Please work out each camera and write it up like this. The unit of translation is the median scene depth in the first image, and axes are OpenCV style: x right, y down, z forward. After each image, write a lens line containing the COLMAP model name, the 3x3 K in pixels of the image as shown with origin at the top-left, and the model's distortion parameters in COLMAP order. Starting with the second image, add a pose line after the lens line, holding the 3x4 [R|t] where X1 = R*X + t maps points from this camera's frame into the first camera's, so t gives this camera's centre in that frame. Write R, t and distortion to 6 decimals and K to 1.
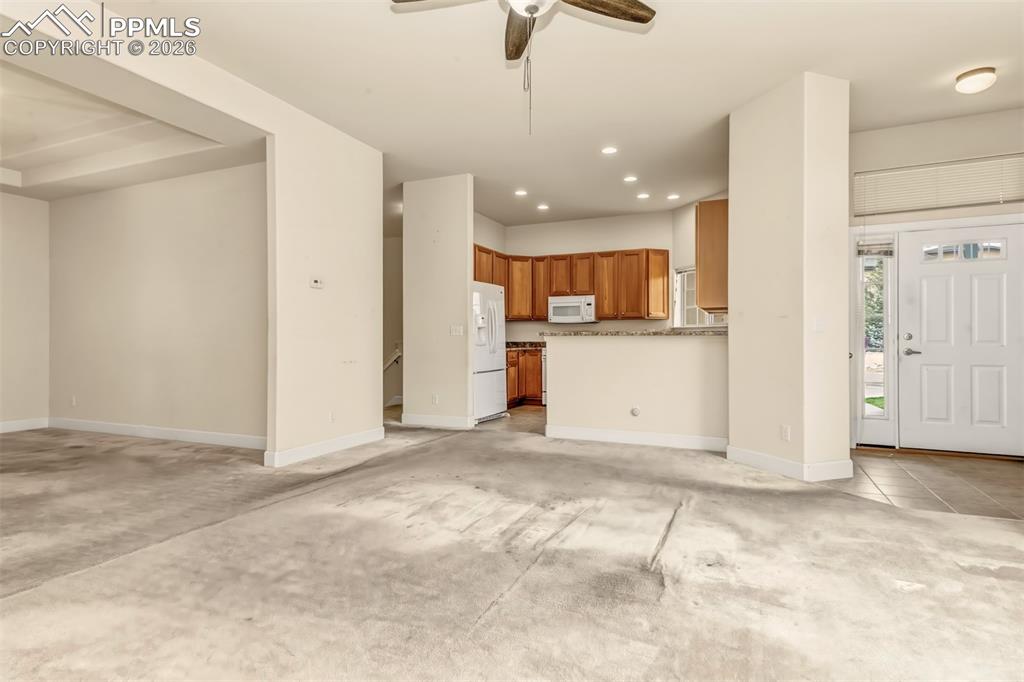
lens RADIAL K [[528.8, 0, 510.3], [0, 528.8, 336.9], [0, 0, 1]] dist [0.052117, -0.024829]
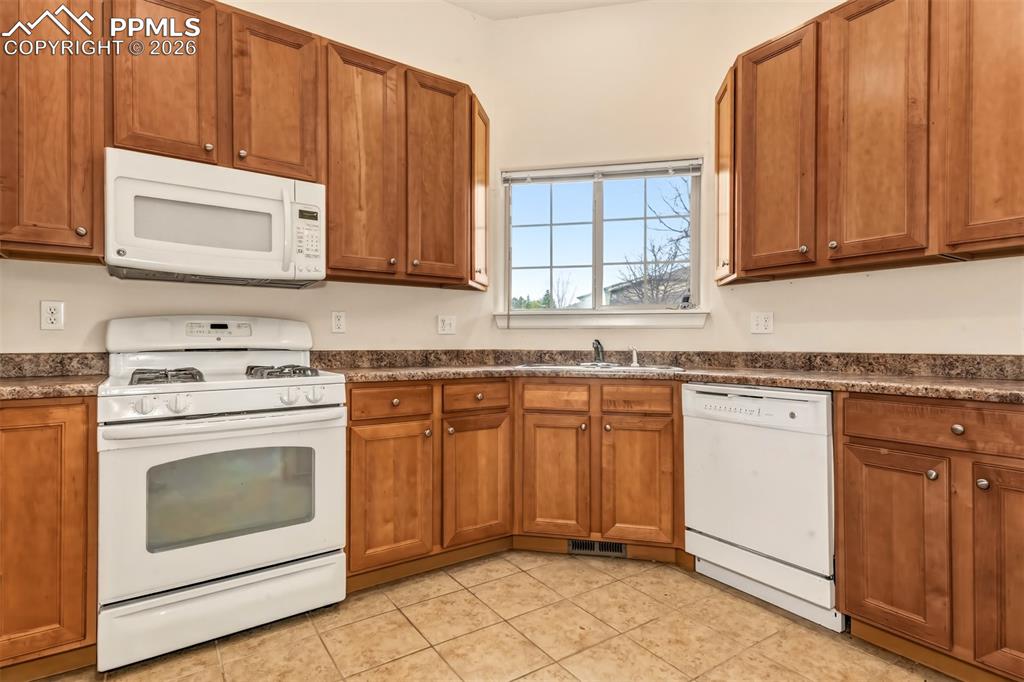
lens RADIAL K [[528.8, 0, 510.3], [0, 528.8, 336.9], [0, 0, 1]] dist [0.052117, -0.024829]
pose [[0.509745, 0.010983, 0.860255, -0.036009], [-0.004166, 0.999938, -0.010297, 0.004362], [-0.860315, 0.001665, 0.509760, 0.794509]]
